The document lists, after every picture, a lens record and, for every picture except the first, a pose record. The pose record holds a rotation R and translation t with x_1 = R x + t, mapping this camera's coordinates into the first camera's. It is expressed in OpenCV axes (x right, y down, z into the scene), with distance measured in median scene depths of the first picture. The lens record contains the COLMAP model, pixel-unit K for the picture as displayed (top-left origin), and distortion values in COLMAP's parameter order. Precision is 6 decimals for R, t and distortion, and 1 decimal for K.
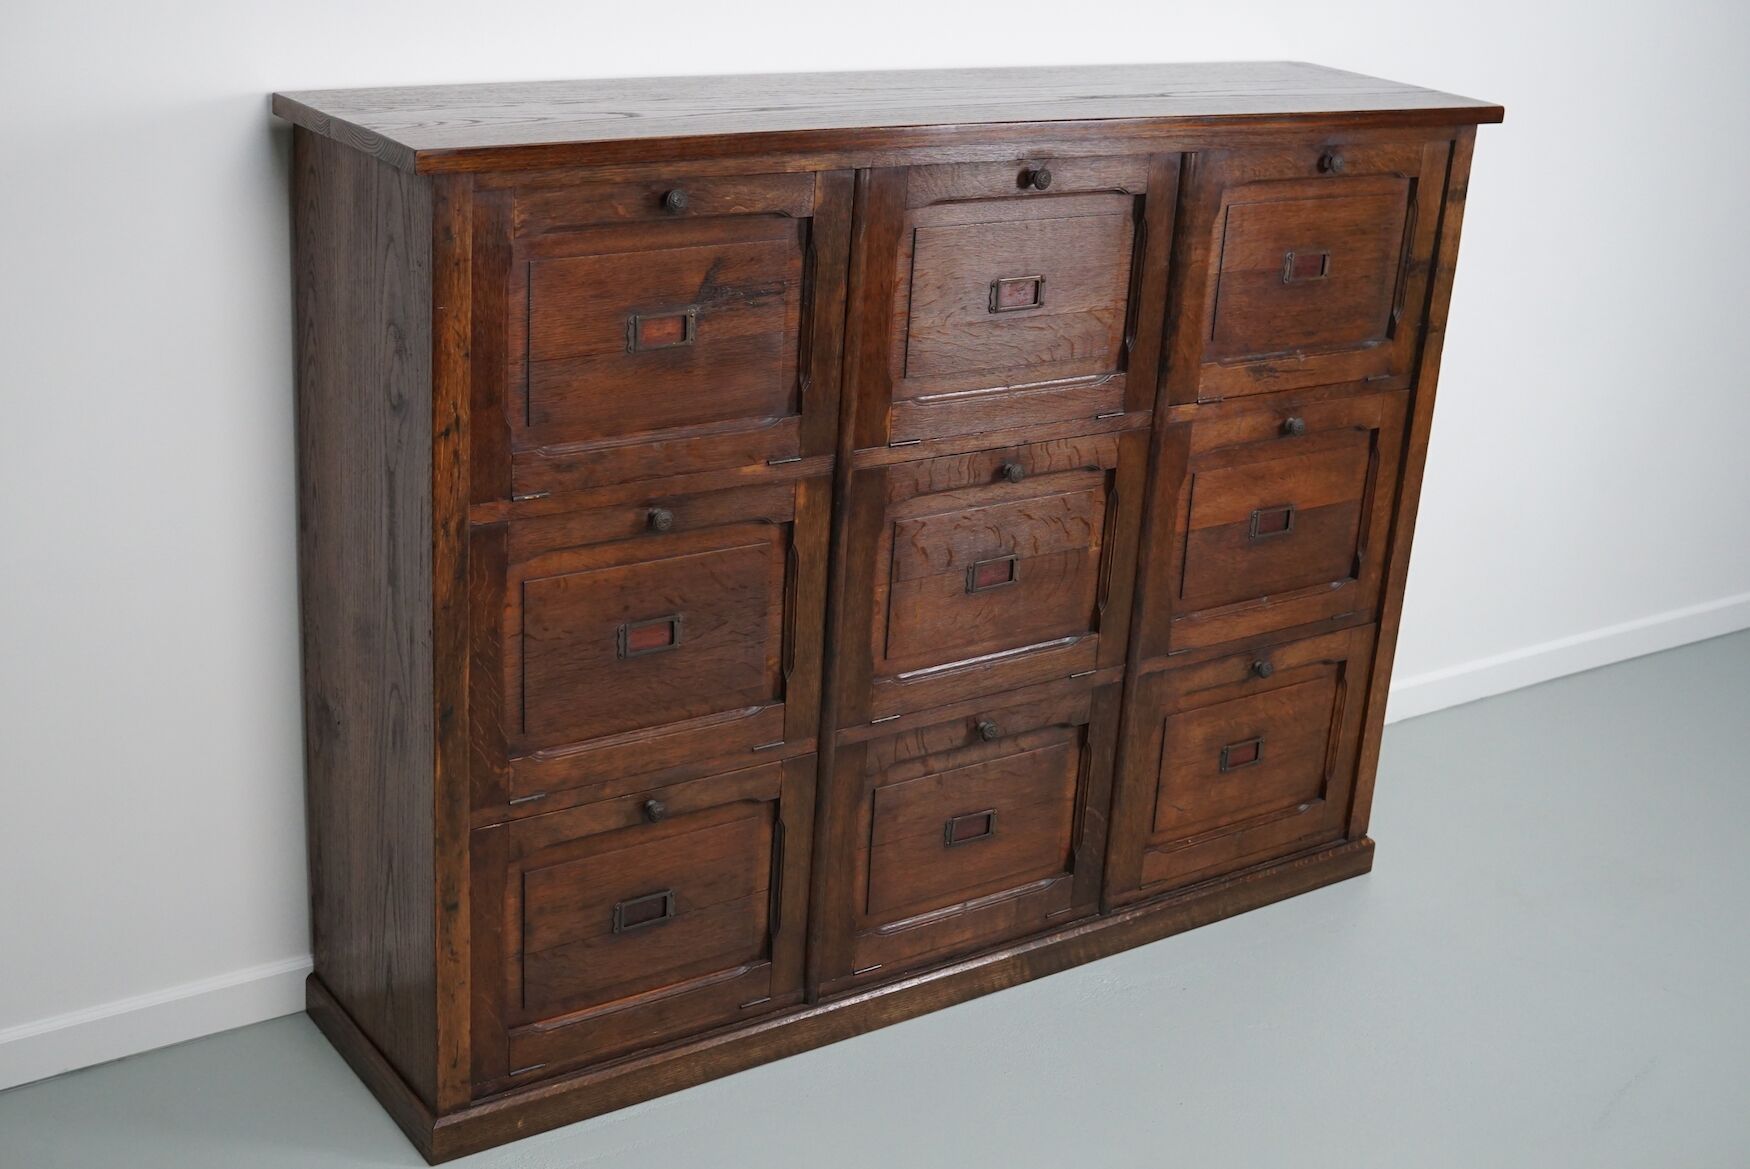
lens RADIAL K [[2266.8, 0, 875.0], [0, 2266.8, 584.5], [0, 0, 1]] dist [-0.157320, 0.361559]
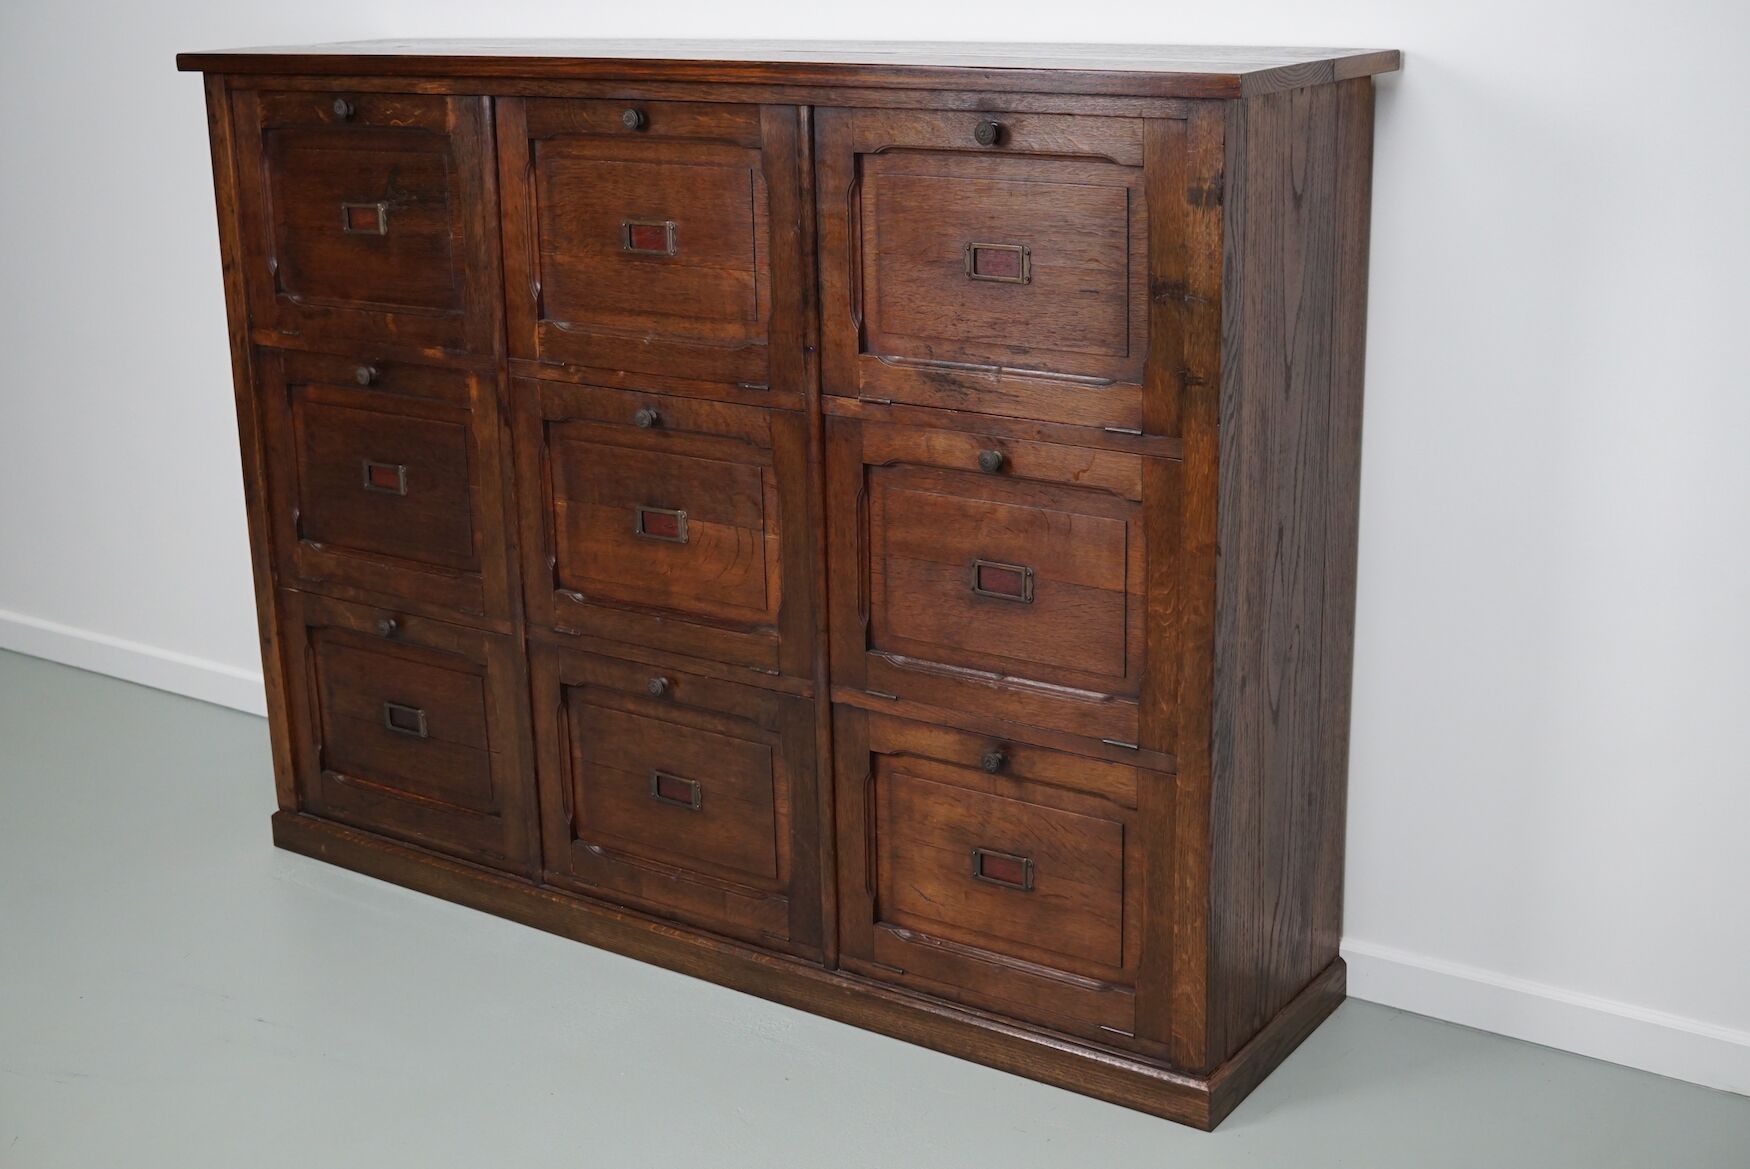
lens RADIAL K [[2266.8, 0, 875.0], [0, 2266.8, 584.5], [0, 0, 1]] dist [-0.157320, 0.361559]
pose [[0.350799, 0.195815, -0.915749, 1.082902], [-0.282699, 0.954414, 0.095788, -0.109605], [0.892760, 0.225279, 0.390164, 0.759379]]
